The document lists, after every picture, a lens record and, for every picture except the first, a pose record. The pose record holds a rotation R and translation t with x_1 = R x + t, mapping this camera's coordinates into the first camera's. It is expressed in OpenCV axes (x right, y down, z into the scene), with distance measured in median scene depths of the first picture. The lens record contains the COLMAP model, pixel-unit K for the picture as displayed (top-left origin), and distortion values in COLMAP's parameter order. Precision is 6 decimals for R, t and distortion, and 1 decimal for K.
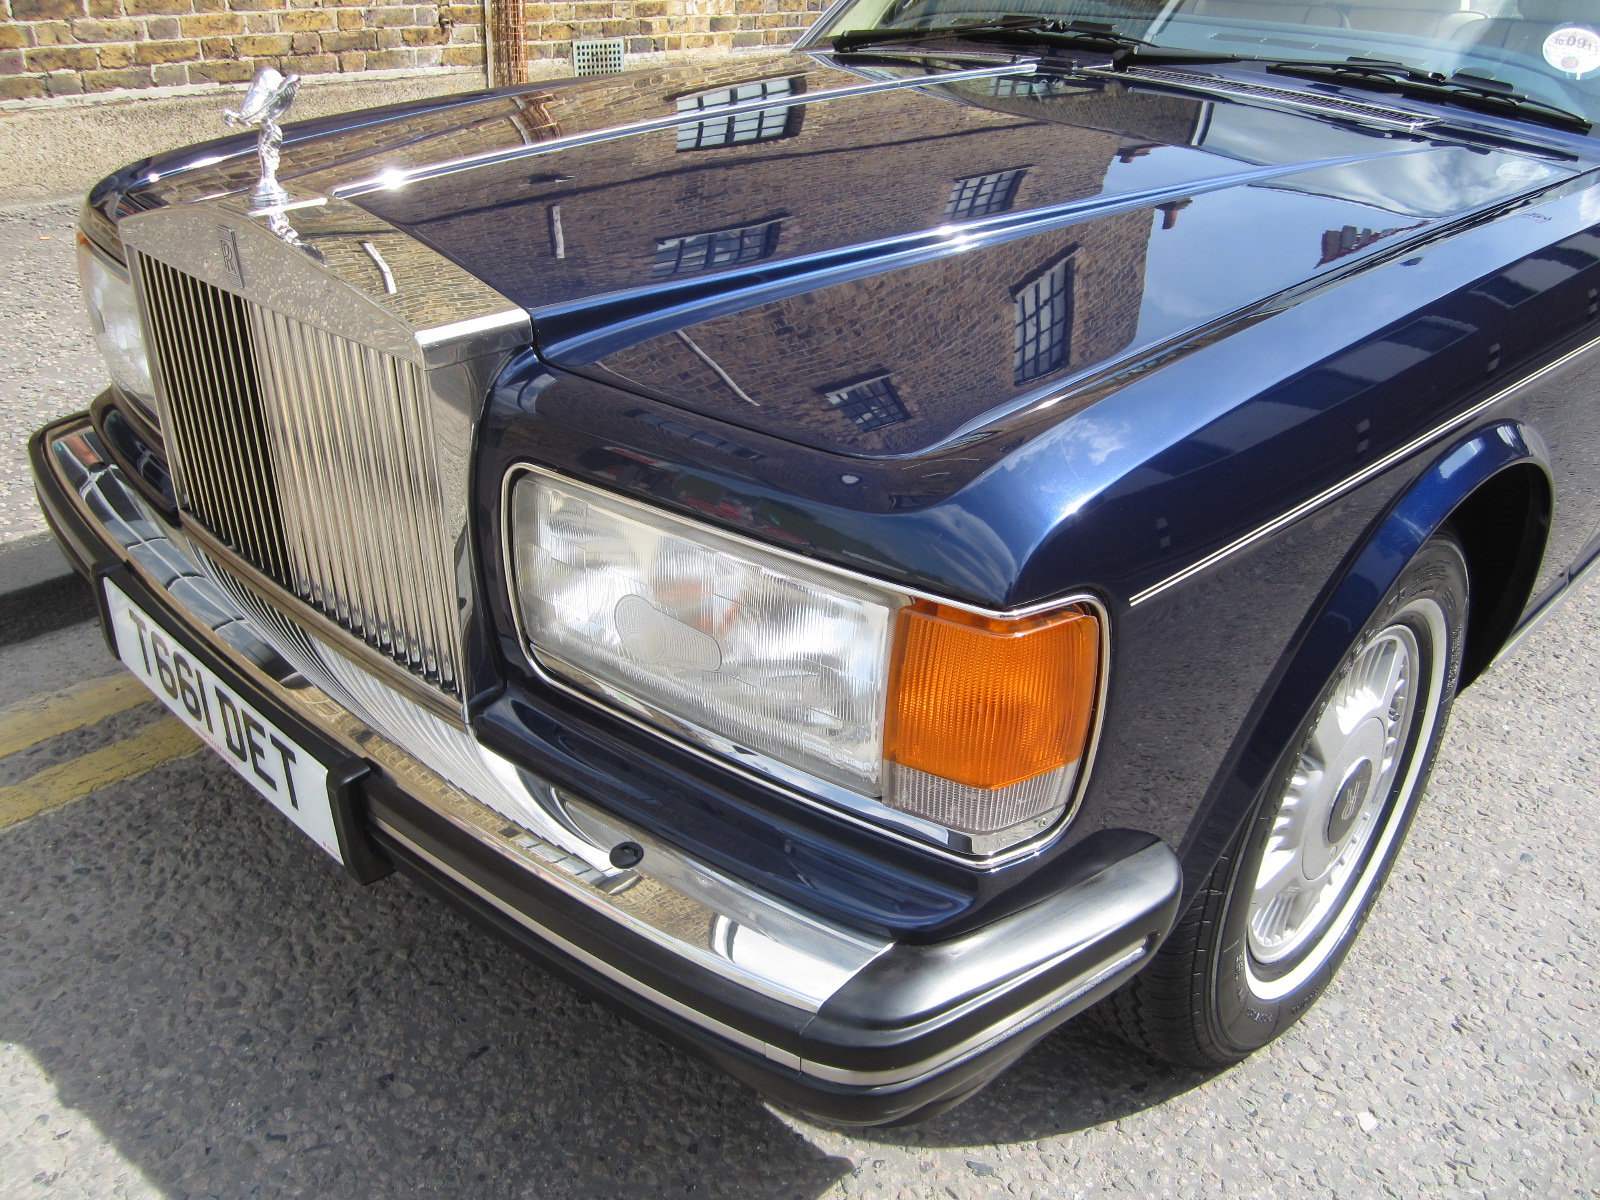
lens RADIAL K [[1323.2, 0, 796.1], [0, 1323.2, 597.9], [0, 0, 1]] dist [-0.054592, 0.016554]
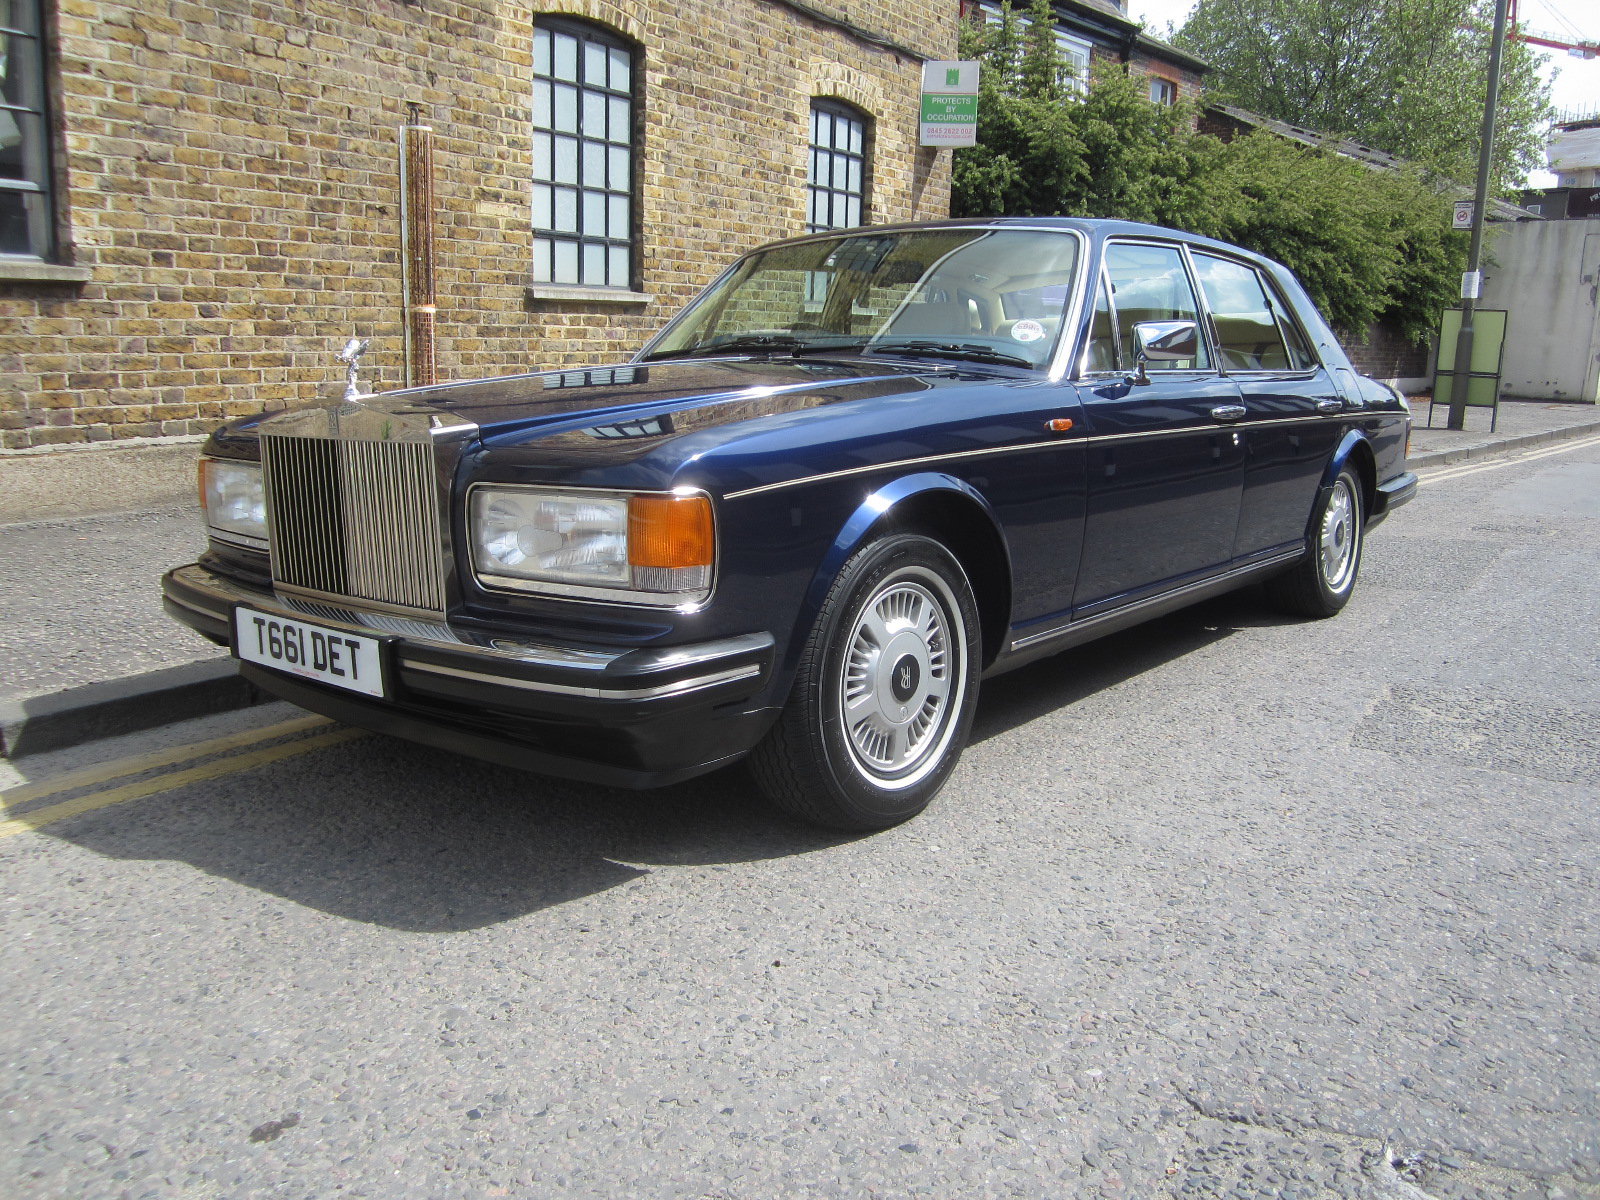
lens RADIAL K [[1323.2, 0, 802.3], [0, 1323.2, 597.5], [0, 0, 1]] dist [-0.054592, 0.016554]
pose [[0.994536, -0.051321, 0.090910, 0.099067], [0.075003, 0.956985, -0.280275, 0.554015], [-0.072616, 0.285562, 0.955605, -0.840853]]
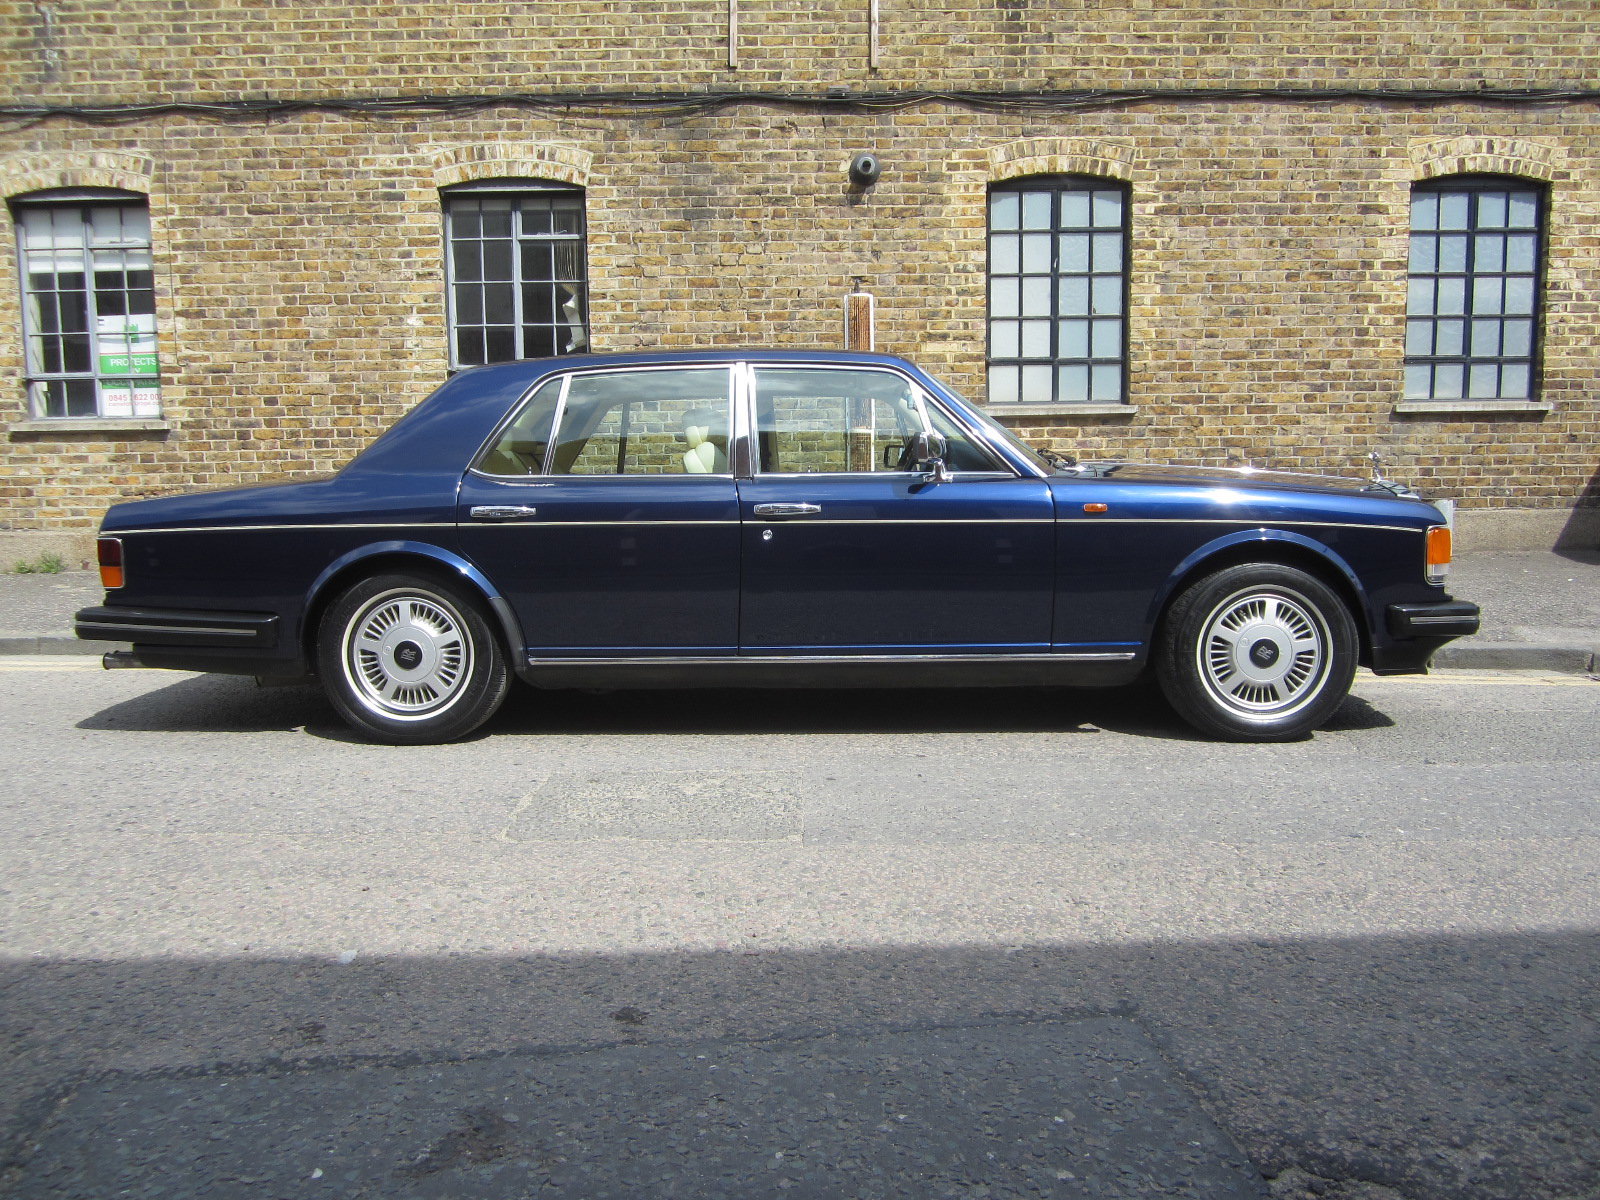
lens RADIAL K [[1323.2, 0, 794.5], [0, 1323.2, 588.6], [0, 0, 1]] dist [-0.054592, 0.016554]
pose [[0.619991, 0.025759, -0.784186, 3.774465], [-0.324799, 0.918229, -0.226630, 0.344001], [0.714225, 0.395212, 0.577660, -0.077587]]
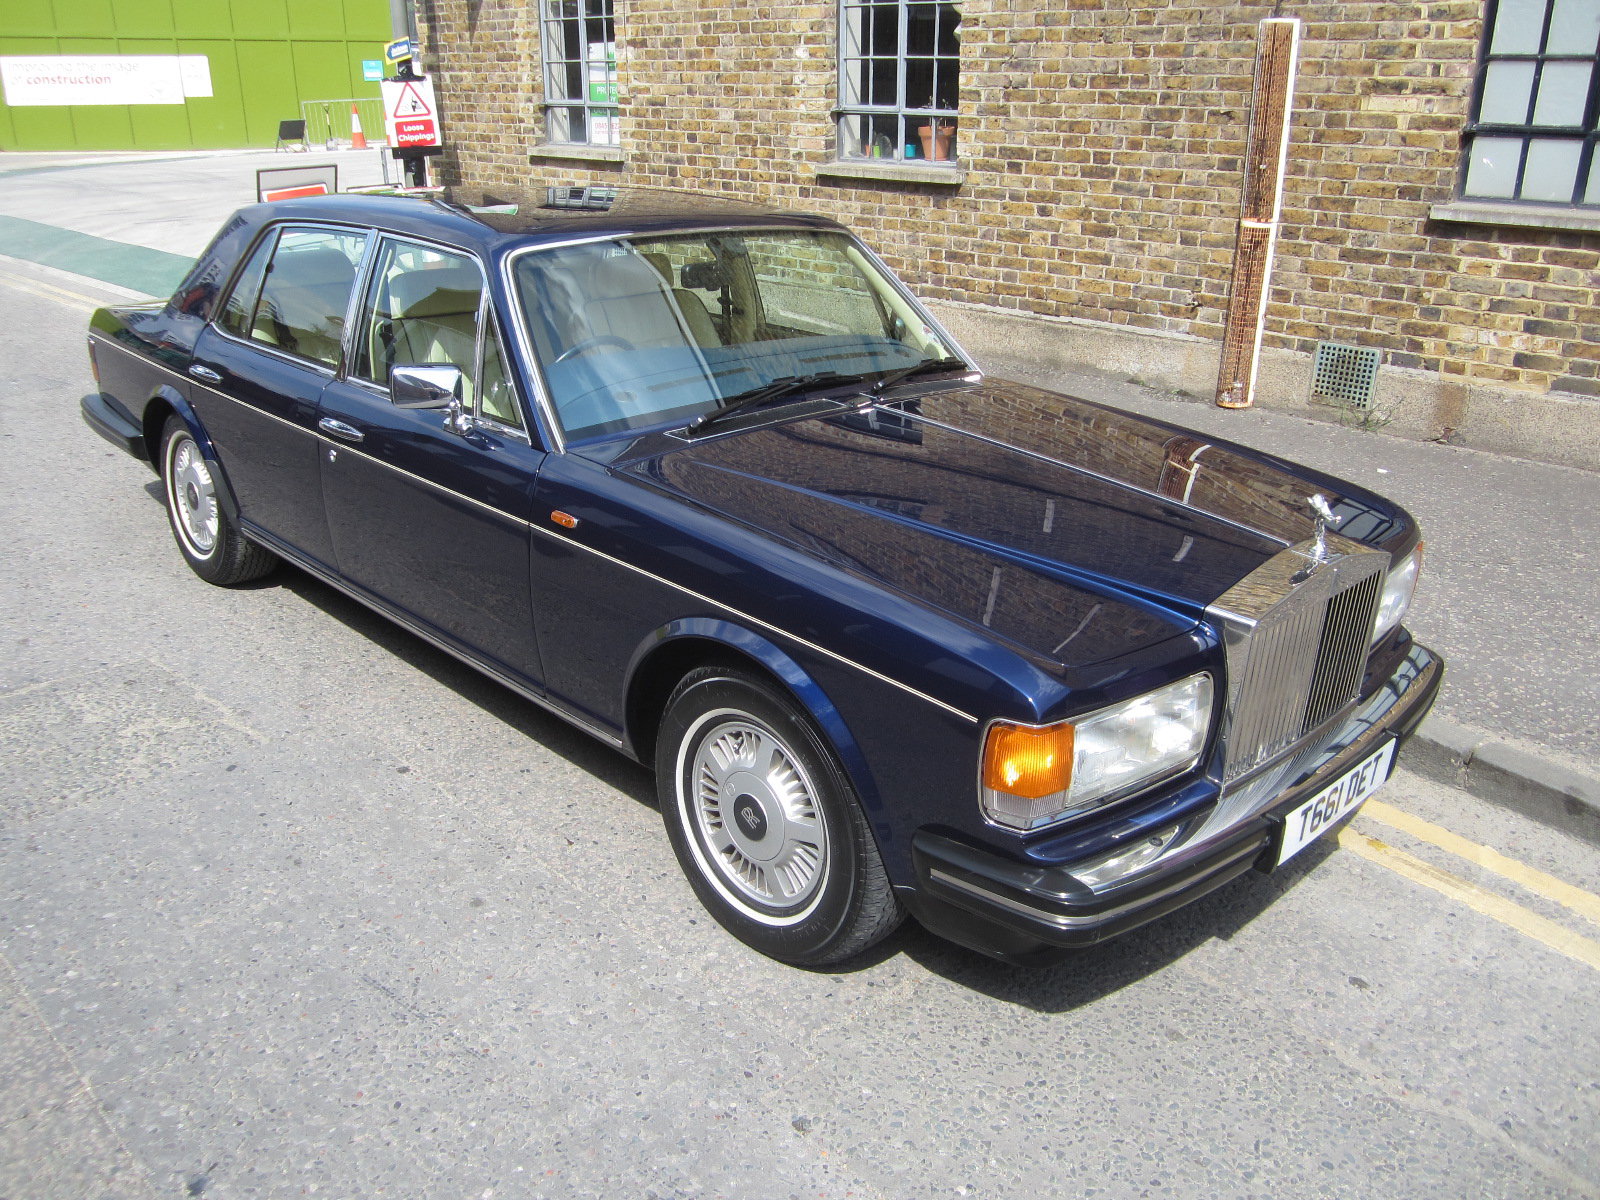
lens RADIAL K [[1323.2, 0, 784.8], [0, 1323.2, 592.7], [0, 0, 1]] dist [-0.054592, 0.016554]
pose [[-0.107206, 0.313125, -0.943642, 3.702857], [-0.470903, 0.819912, 0.325568, -1.451411], [0.875647, 0.479267, 0.059552, 2.308713]]
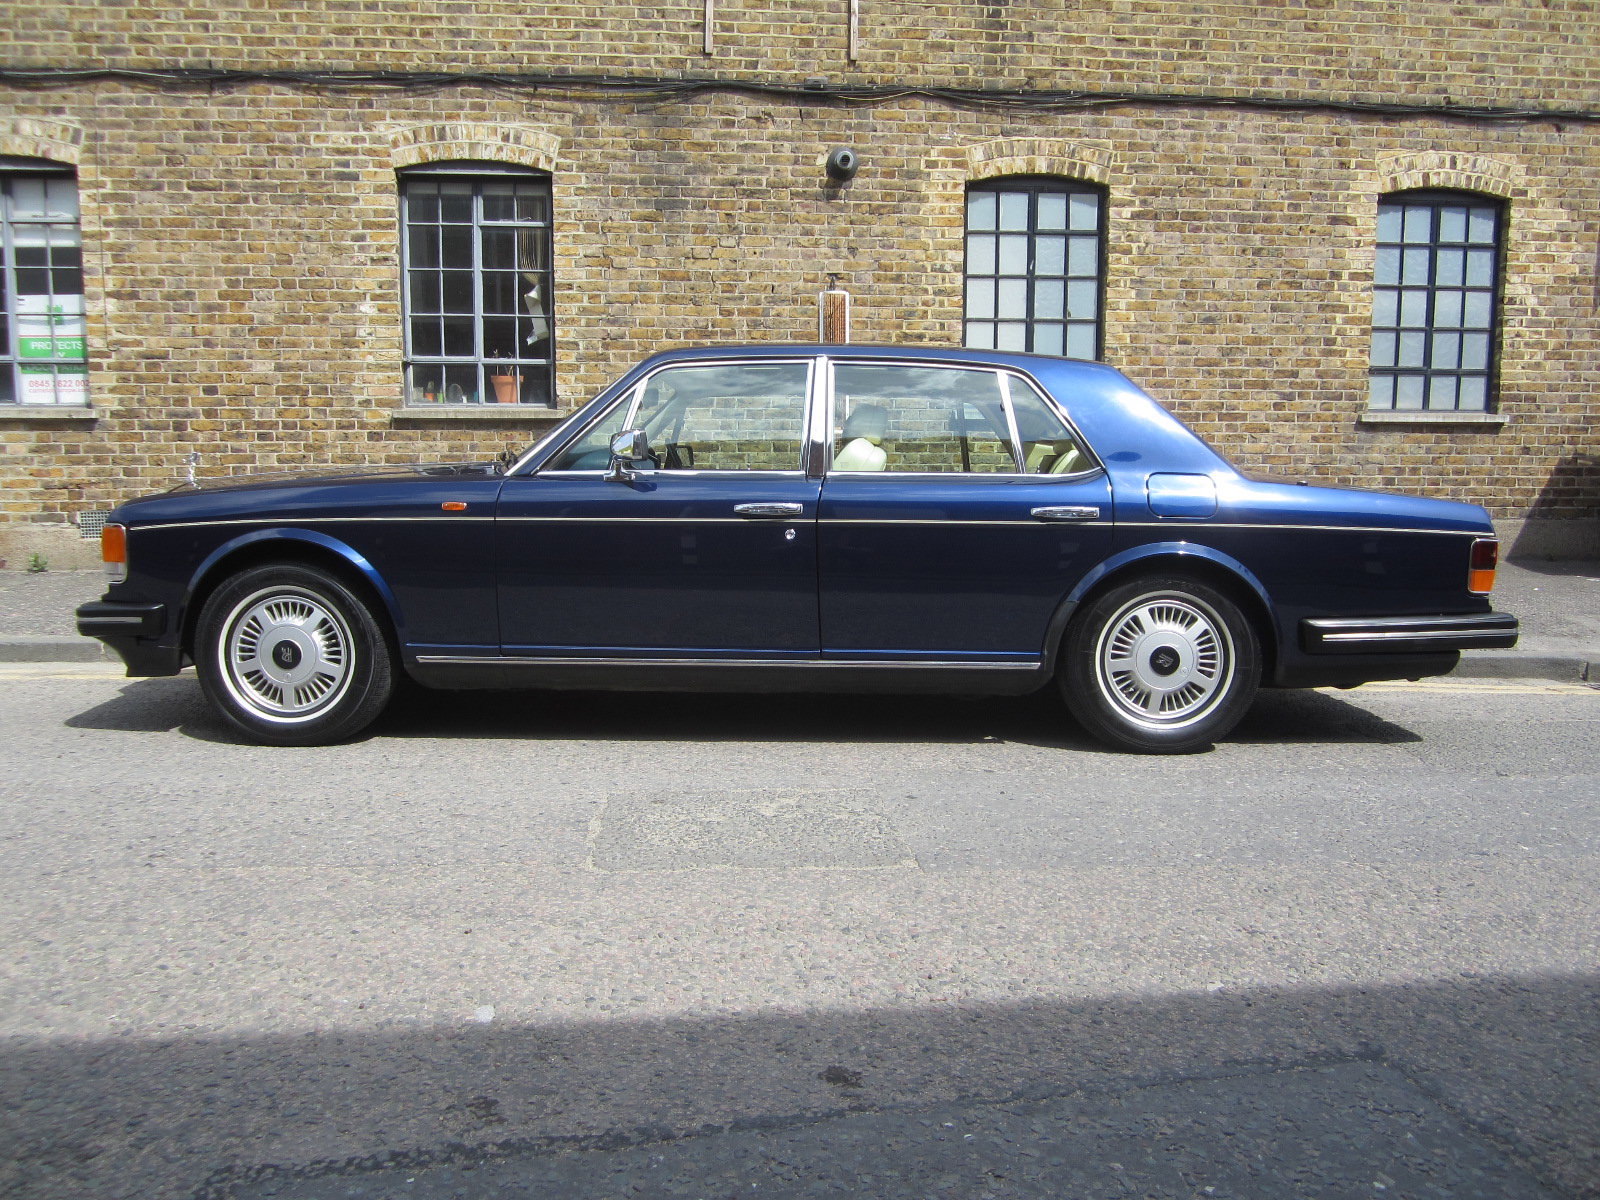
lens RADIAL K [[1323.2, 0, 795.5], [0, 1323.2, 589.1], [0, 0, 1]] dist [-0.054592, 0.016554]
pose [[0.686762, 0.028037, -0.726342, 3.390636], [-0.308592, 0.915981, -0.256419, 0.420645], [0.658126, 0.400242, 0.637713, -0.246465]]
